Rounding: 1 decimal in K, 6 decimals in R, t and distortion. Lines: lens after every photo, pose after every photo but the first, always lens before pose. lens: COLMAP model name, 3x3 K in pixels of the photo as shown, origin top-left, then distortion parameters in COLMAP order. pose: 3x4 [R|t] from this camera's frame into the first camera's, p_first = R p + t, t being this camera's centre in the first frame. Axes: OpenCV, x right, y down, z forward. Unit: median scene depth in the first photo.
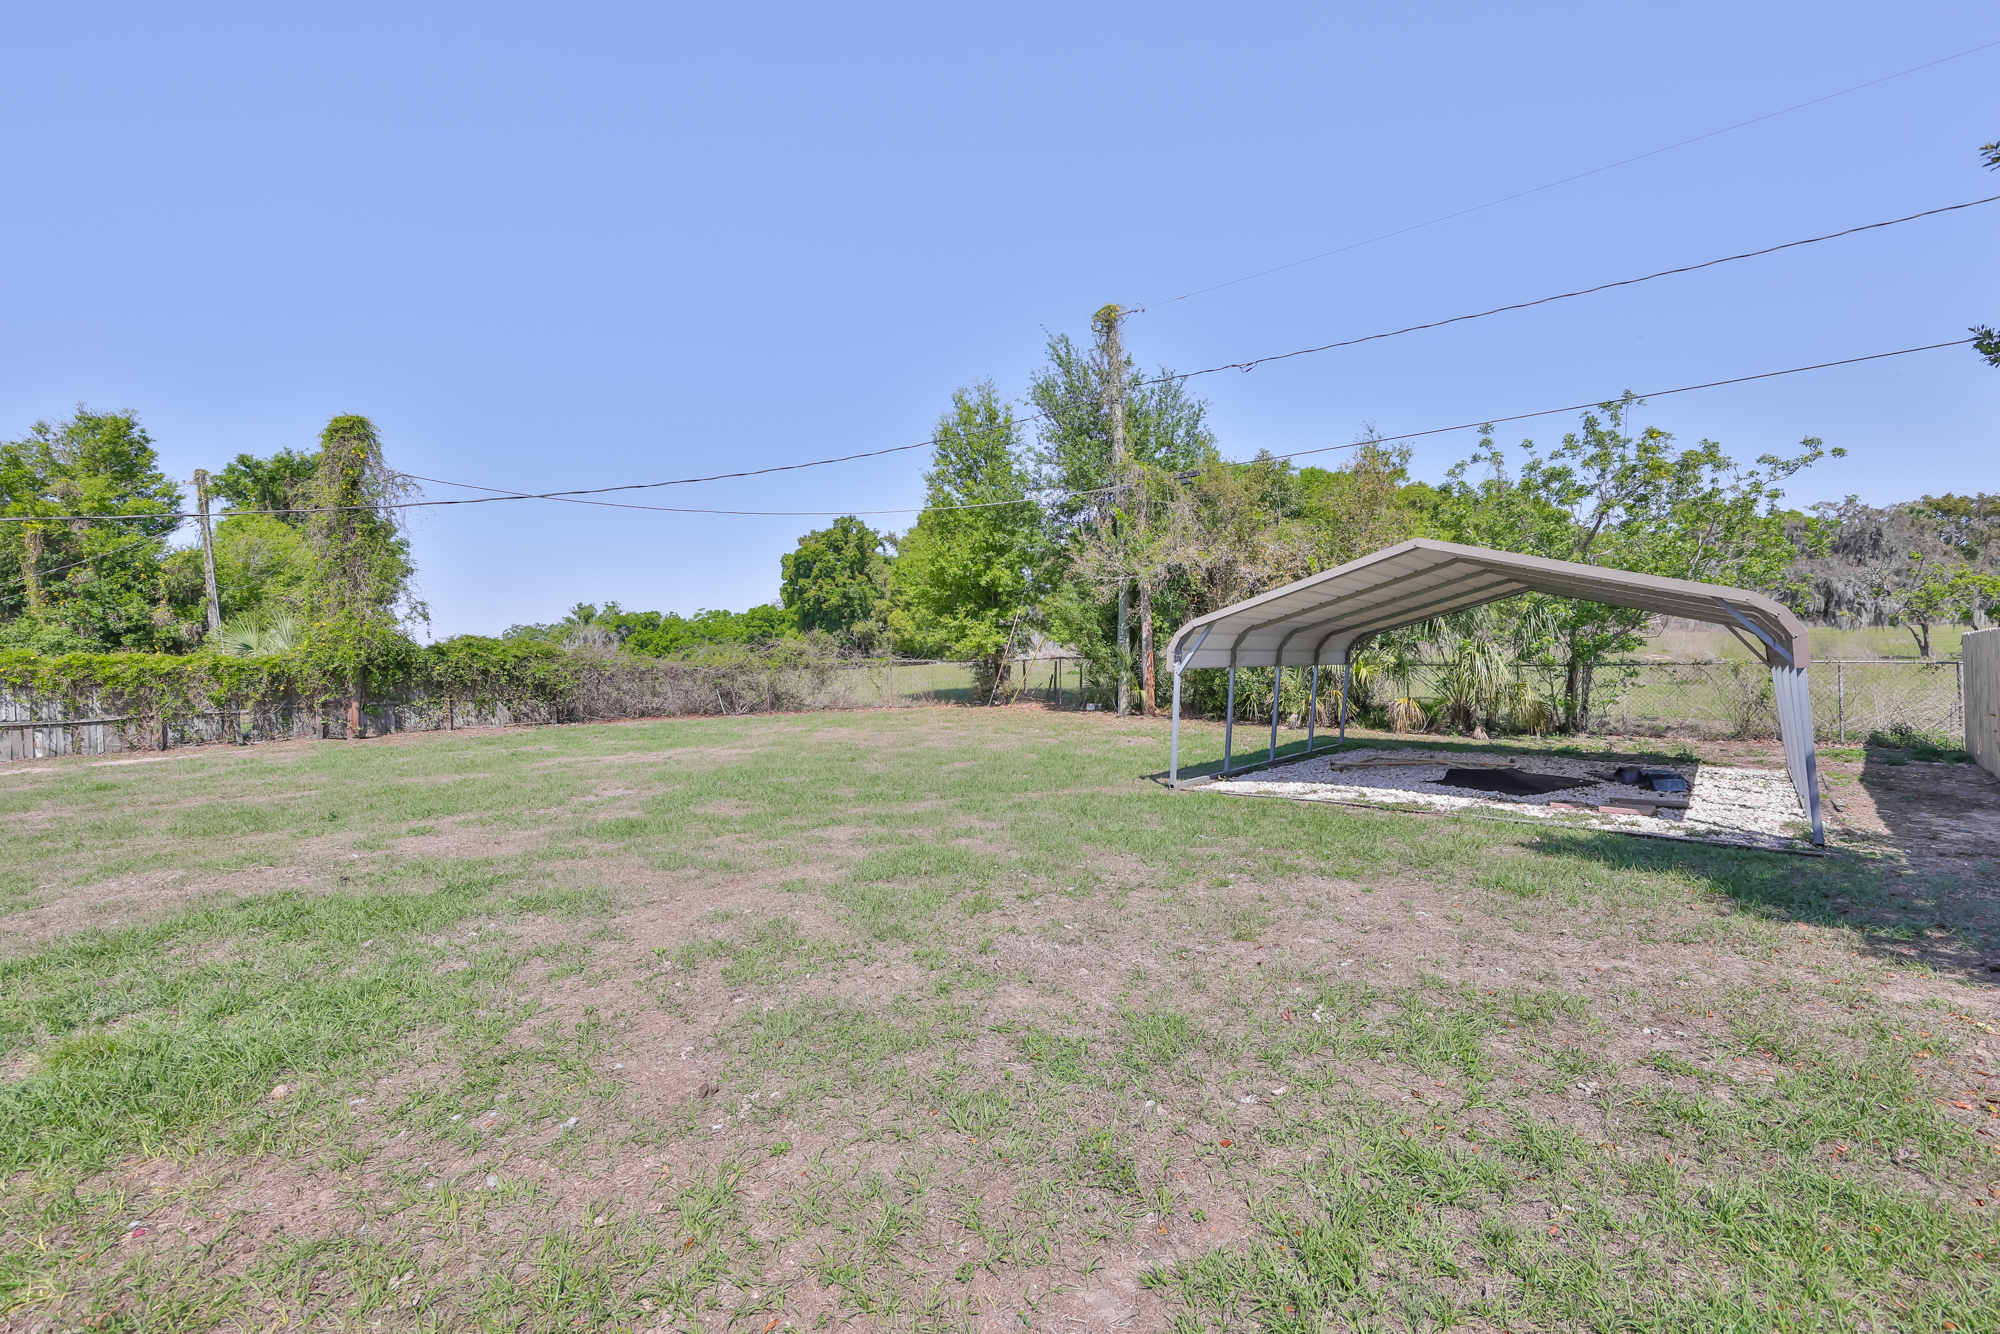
lens RADIAL K [[822.9, 0, 1000.3], [0, 822.9, 672.9], [0, 0, 1]] dist [0.002570, 0.000337]
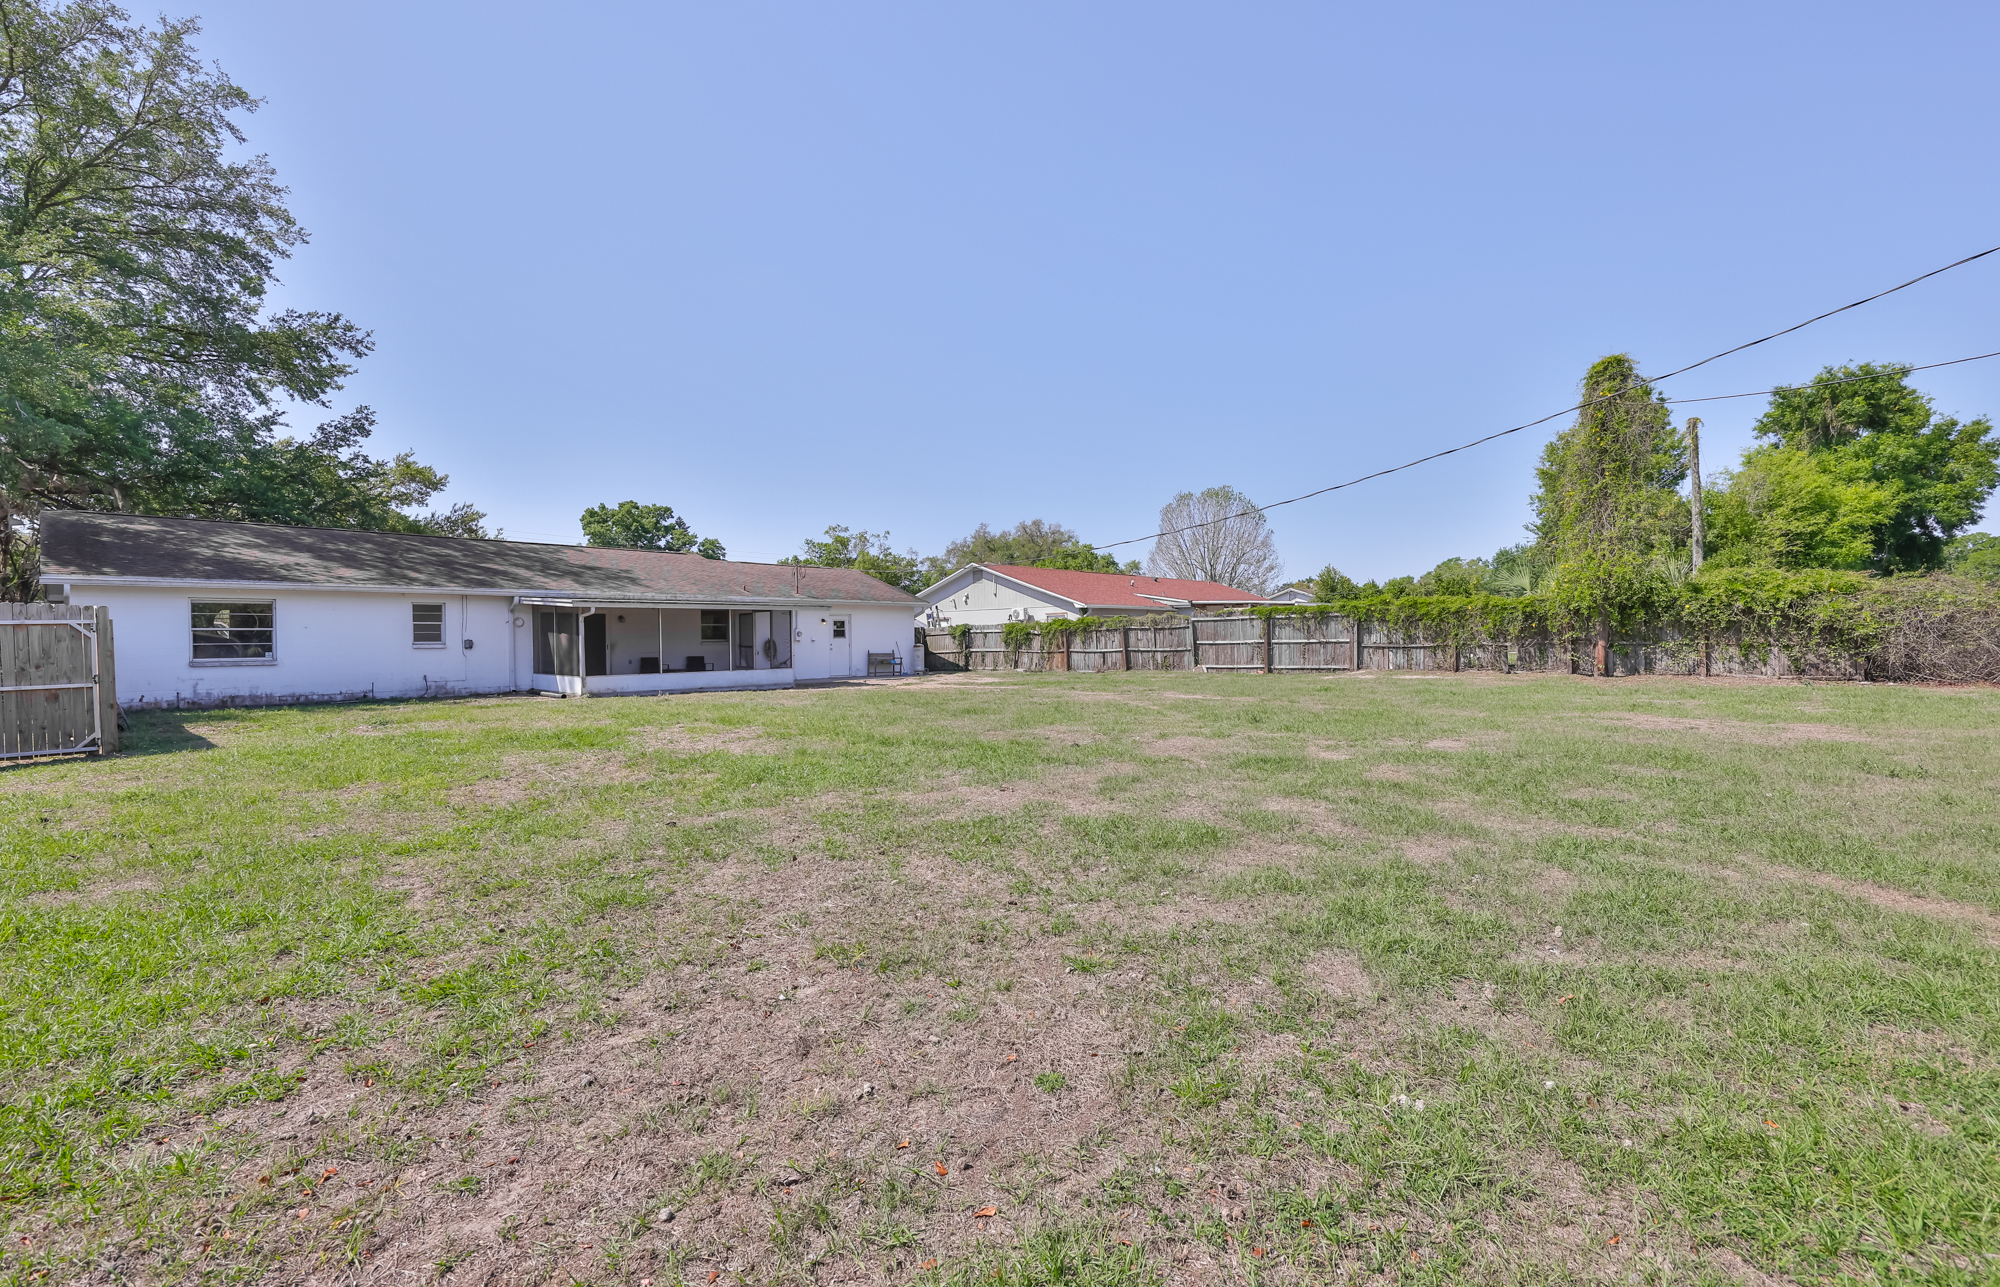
lens RADIAL K [[824.5, 0, 998.1], [0, 824.5, 637.4], [0, 0, 1]] dist [0.000483, 0.000023]
pose [[0.056975, 0.036677, -0.997702, 0.192931], [-0.002544, 0.999327, 0.036591, -0.003676], [0.998372, 0.000453, 0.057030, 0.196450]]
